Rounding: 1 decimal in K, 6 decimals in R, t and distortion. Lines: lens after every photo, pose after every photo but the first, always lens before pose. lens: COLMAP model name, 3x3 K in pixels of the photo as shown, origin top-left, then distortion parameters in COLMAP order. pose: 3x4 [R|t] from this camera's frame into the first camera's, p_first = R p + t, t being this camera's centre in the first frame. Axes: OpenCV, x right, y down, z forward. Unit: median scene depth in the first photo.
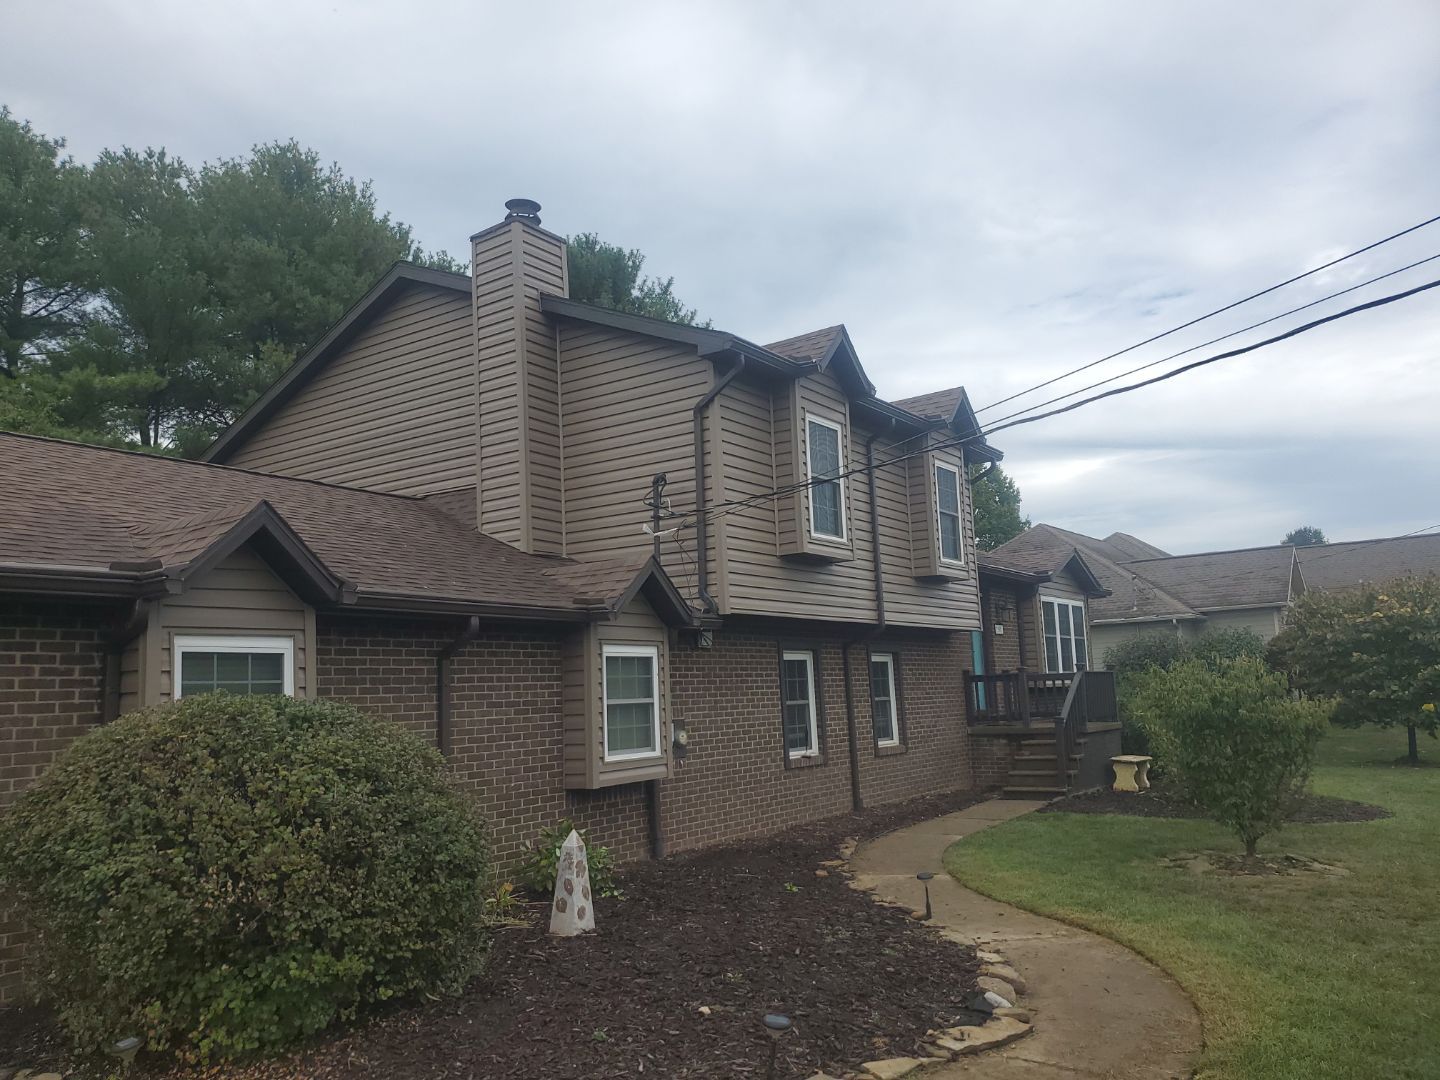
lens RADIAL K [[1122.8, 0, 720.0], [0, 1122.8, 540.0], [0, 0, 1]] dist [-0.004616, 0.036070]
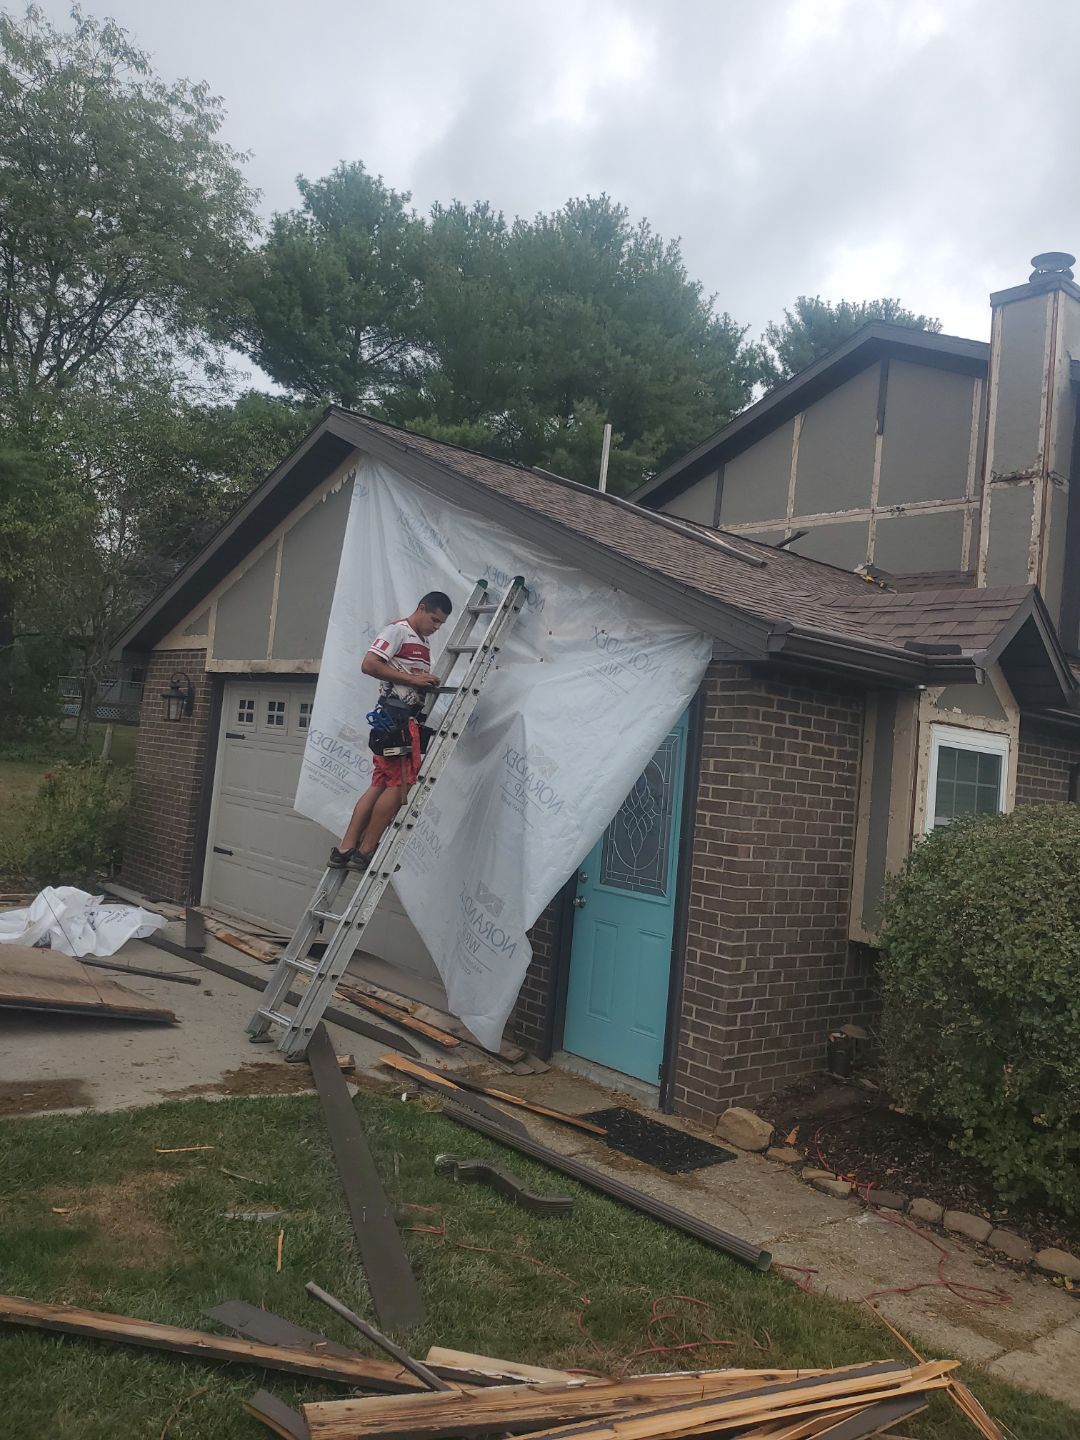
lens RADIAL K [[1122.8, 0, 534.3], [0, 1122.8, 689.9], [0, 0, 1]] dist [-0.004616, 0.036070]
pose [[0.963291, 0.113299, -0.243378, -0.169584], [-0.096513, 0.992123, 0.079861, 0.003796], [0.250509, -0.053441, 0.966638, 0.008217]]
